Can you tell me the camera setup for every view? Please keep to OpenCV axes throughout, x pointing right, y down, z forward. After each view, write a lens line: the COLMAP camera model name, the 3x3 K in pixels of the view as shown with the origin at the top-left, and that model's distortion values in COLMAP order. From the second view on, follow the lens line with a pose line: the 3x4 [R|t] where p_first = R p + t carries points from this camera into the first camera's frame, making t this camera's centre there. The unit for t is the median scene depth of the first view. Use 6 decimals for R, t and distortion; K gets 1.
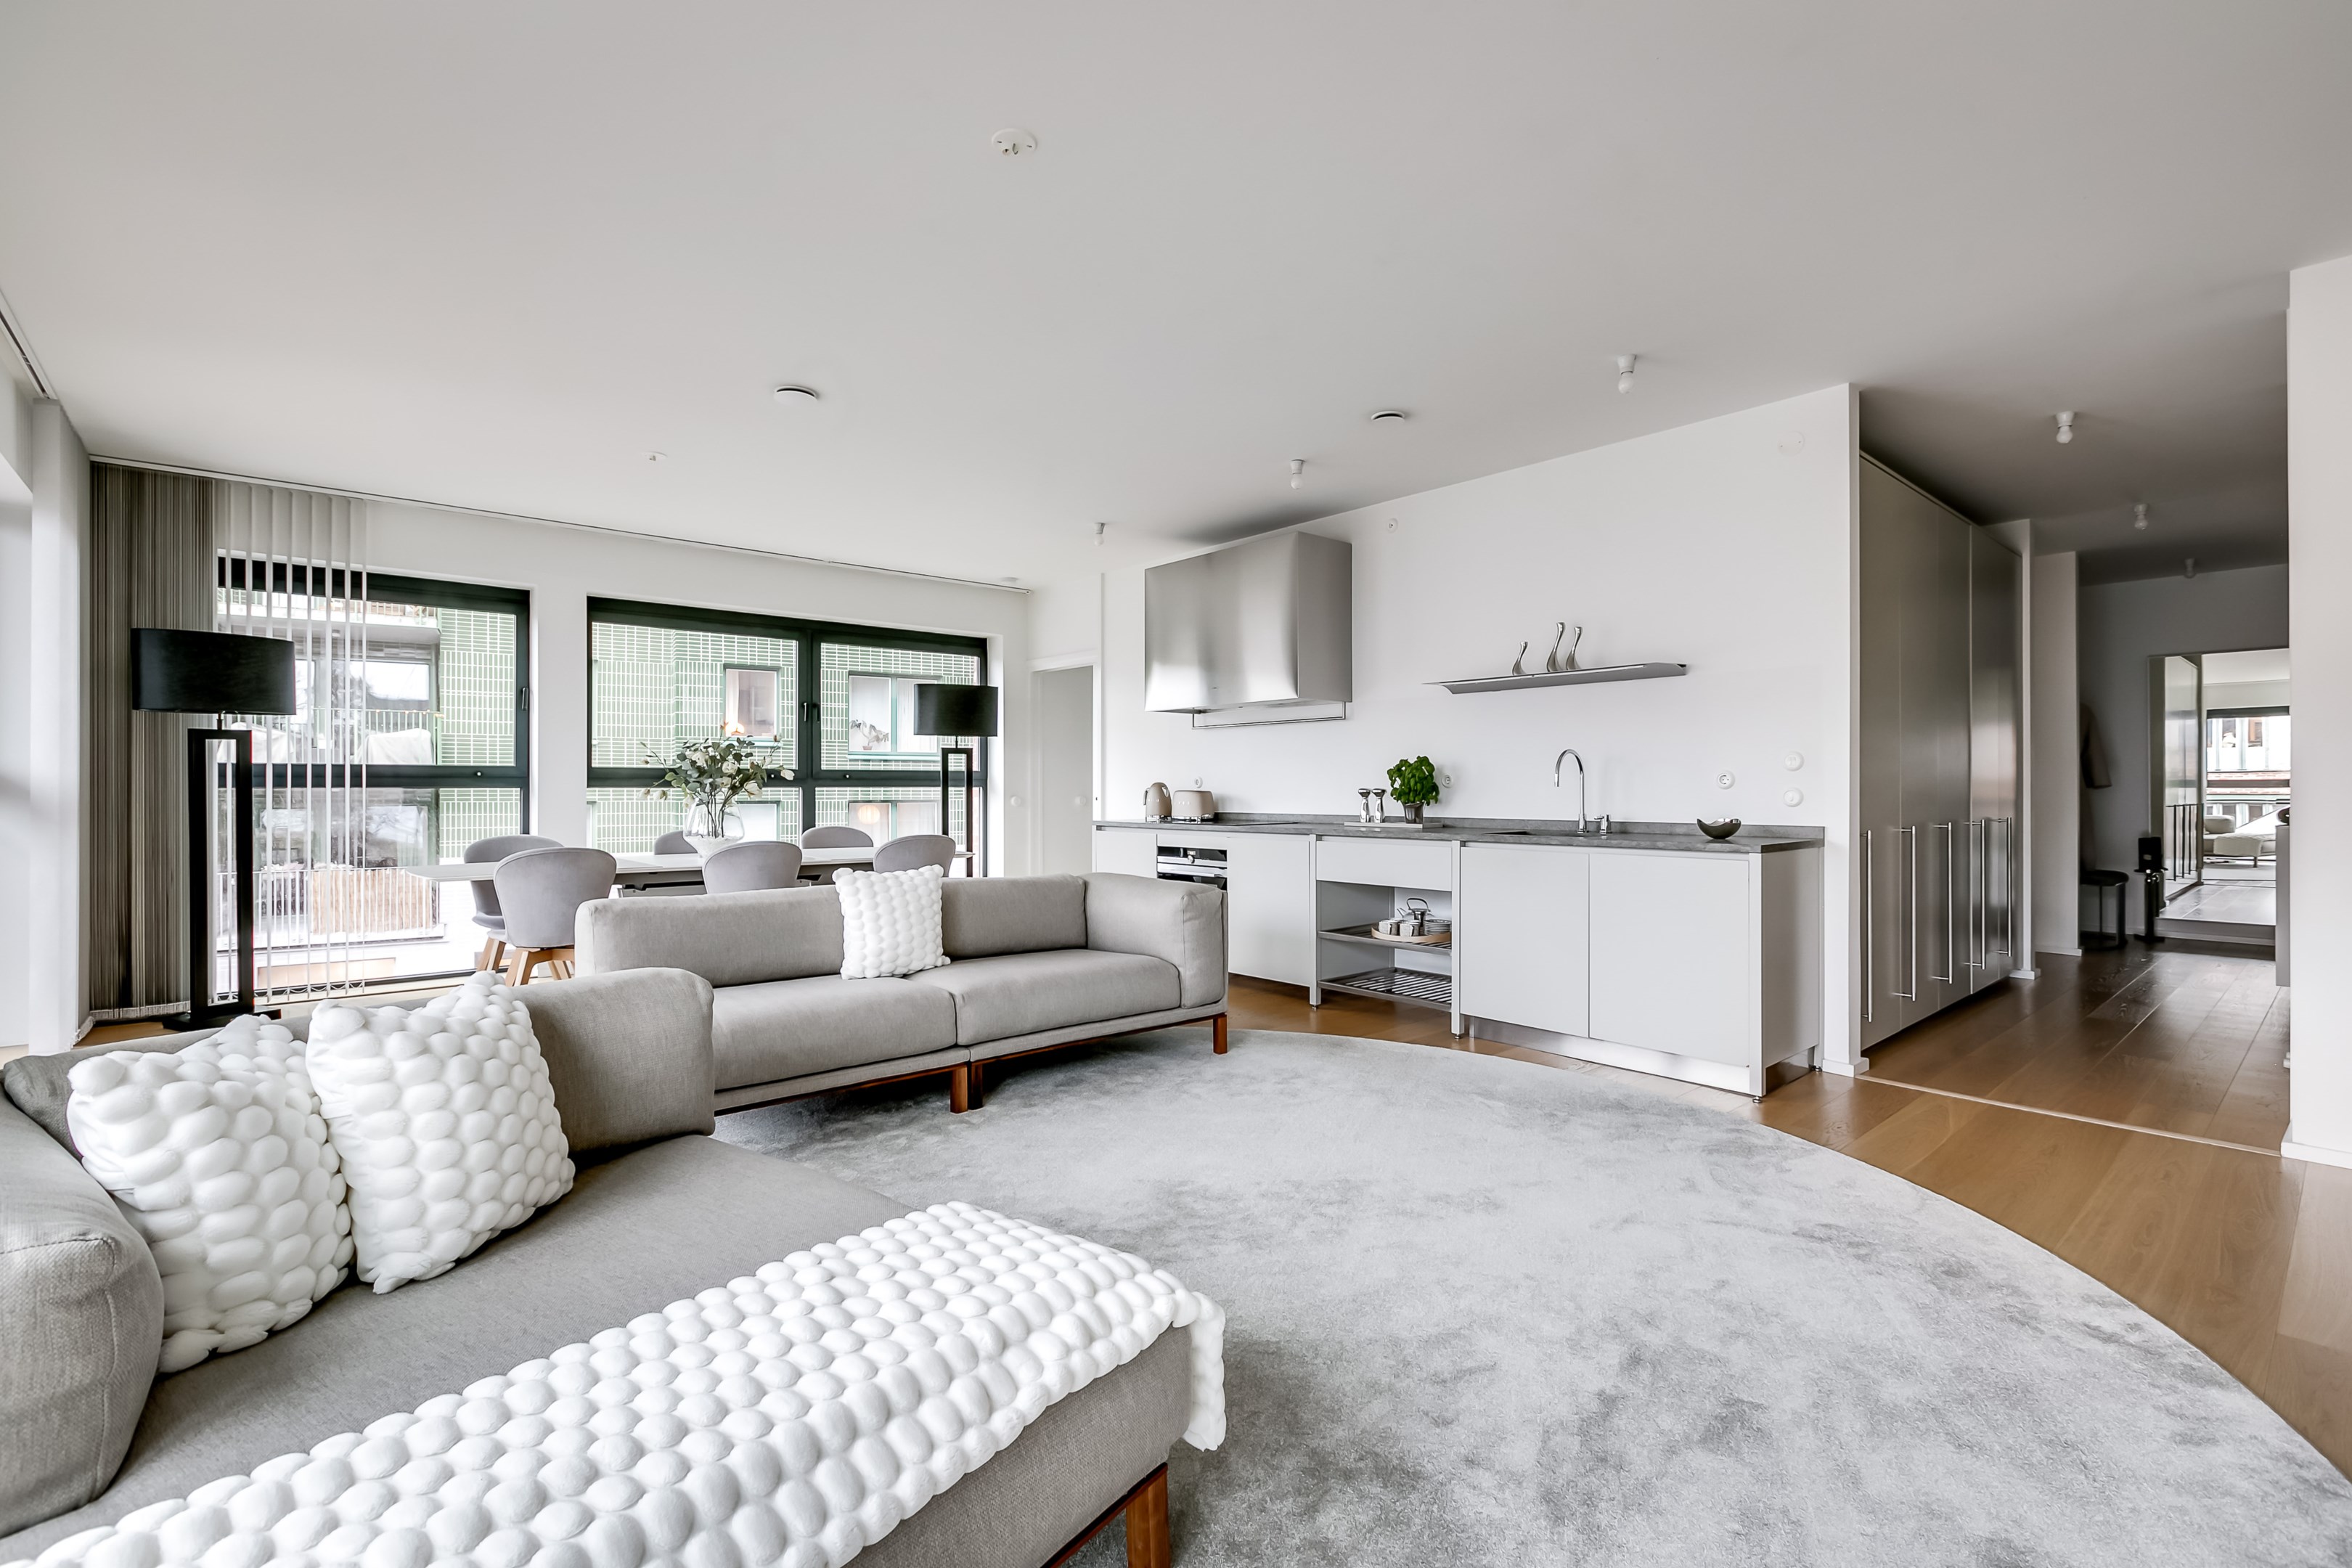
lens RADIAL K [[1057.7, 0, 1192.3], [0, 1057.7, 788.8], [0, 0, 1]] dist [0.001555, -0.000511]
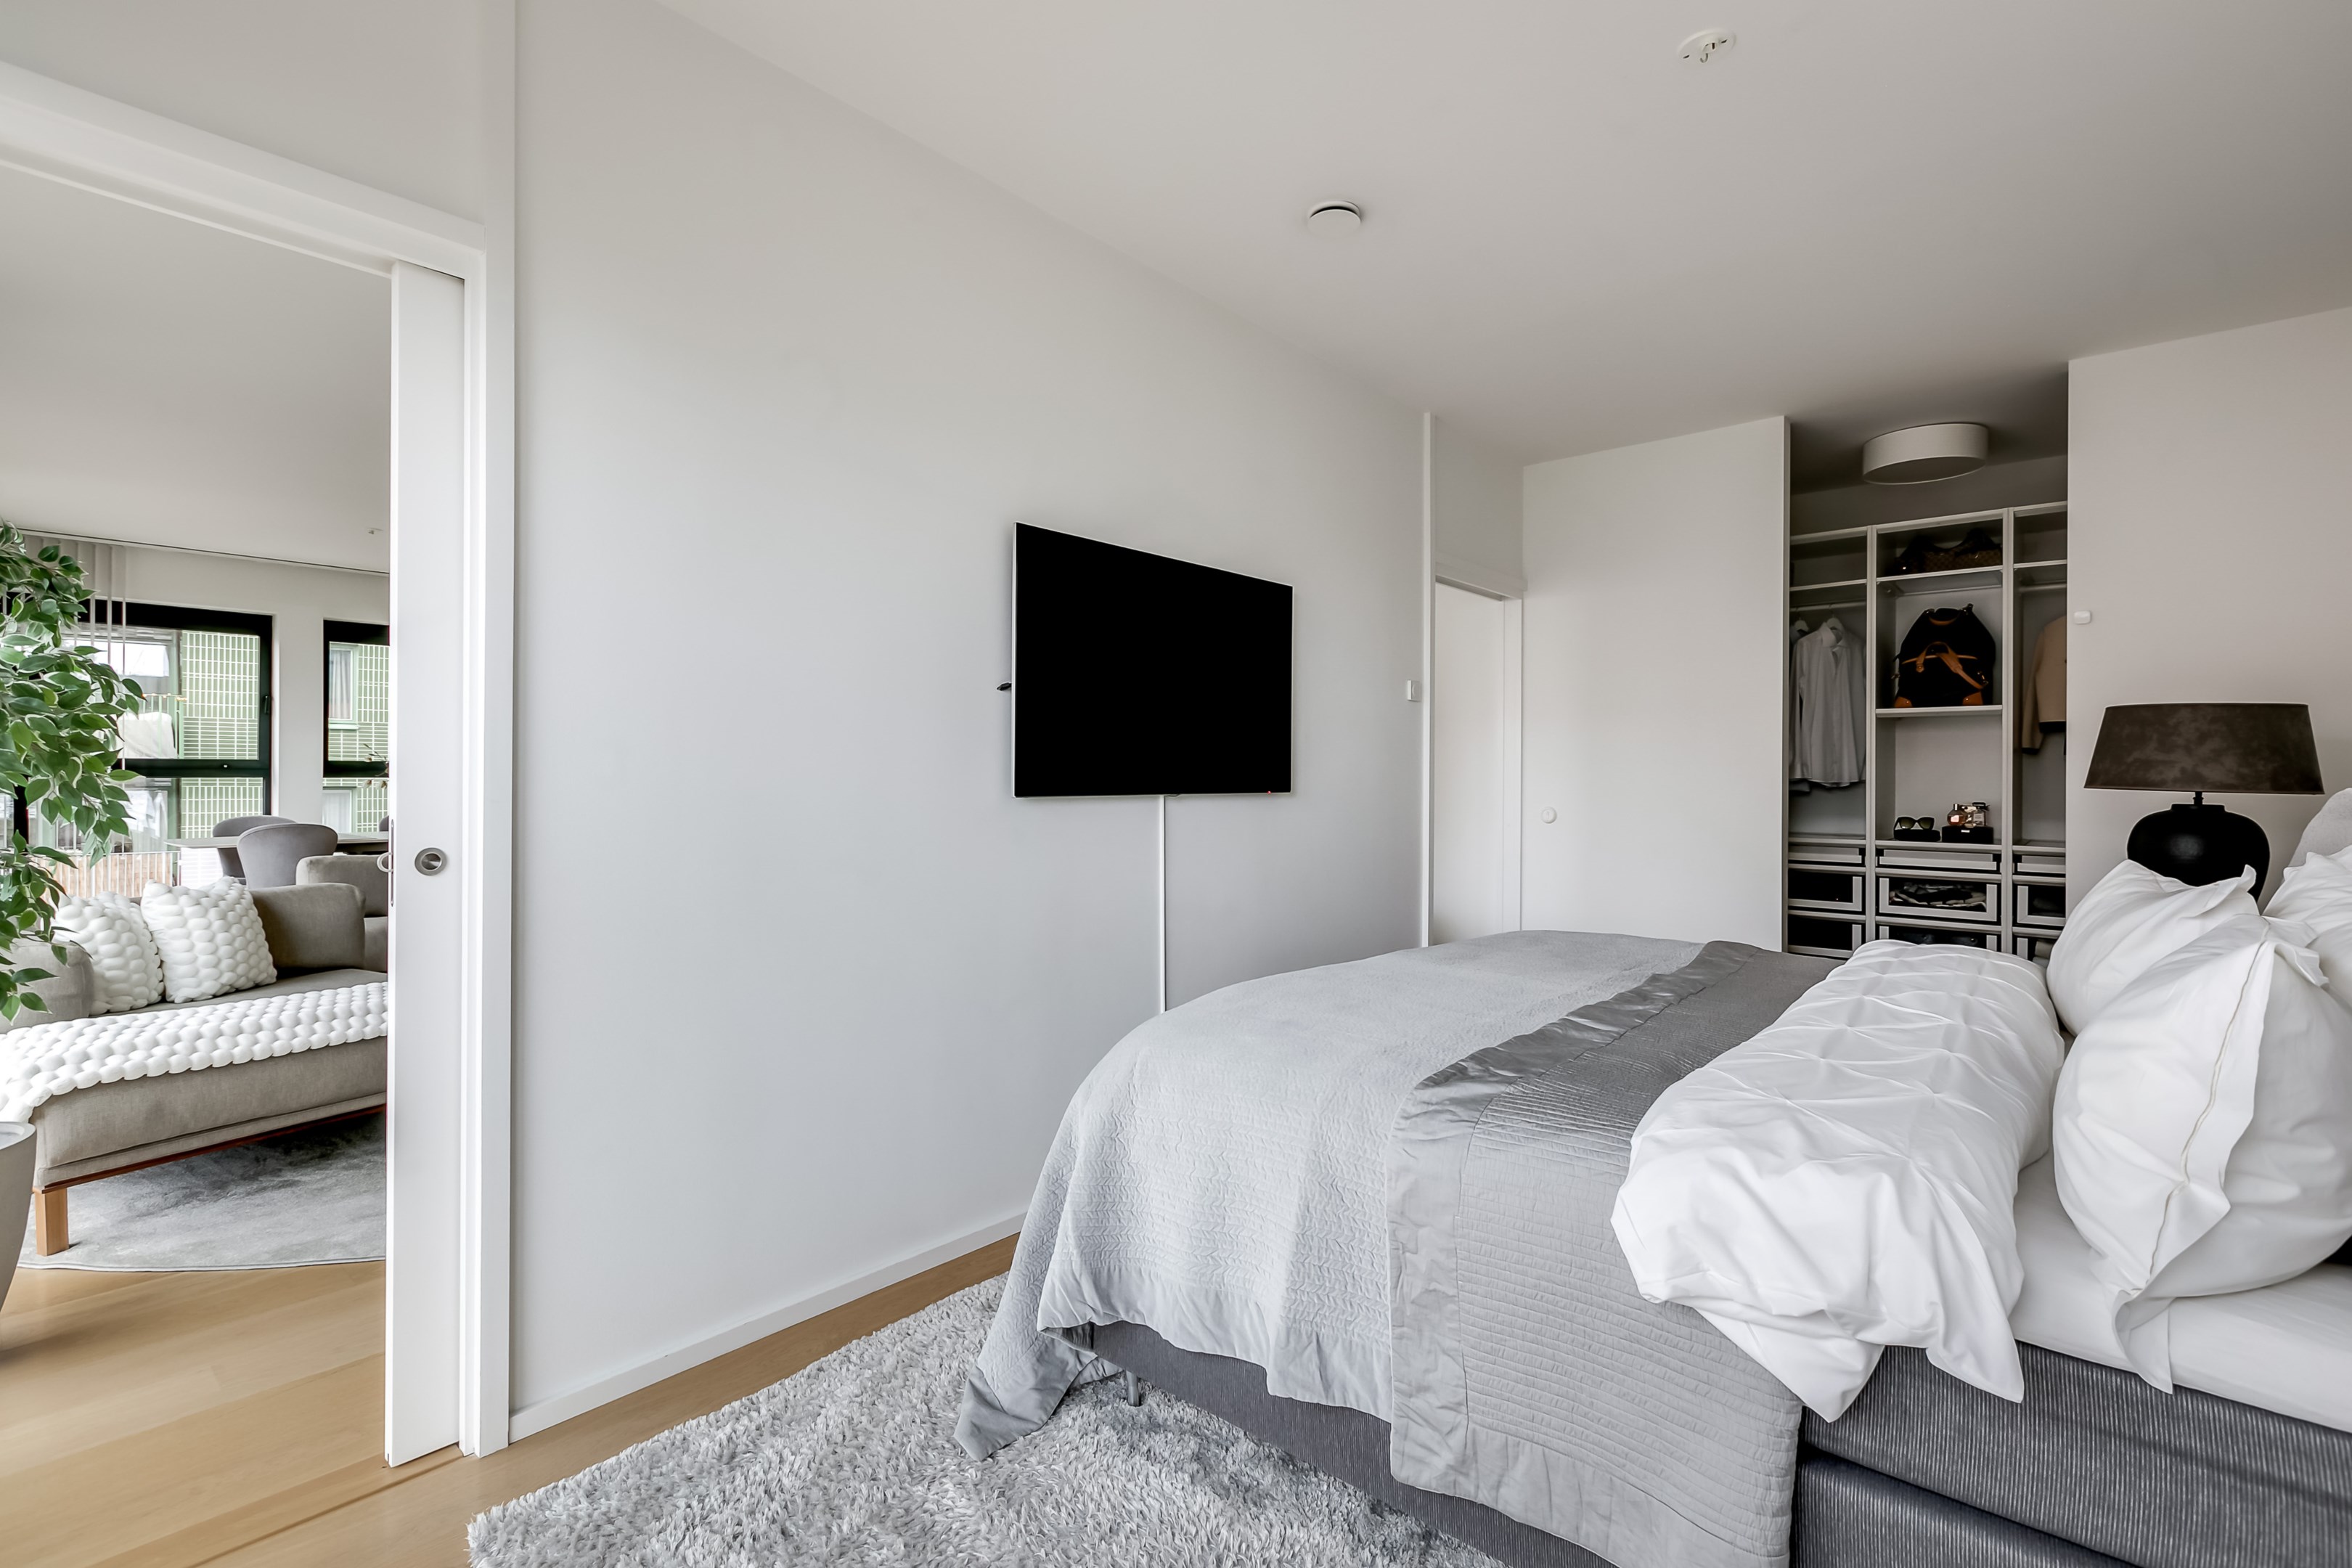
lens RADIAL K [[1057.7, 0, 1157.9], [0, 1057.7, 771.9], [0, 0, 1]] dist [0.001555, -0.000511]
pose [[0.991652, 0.004016, 0.128881, 0.758459], [-0.003717, 0.999990, -0.002561, -0.025743], [-0.128890, 0.002060, 0.991657, -1.126409]]
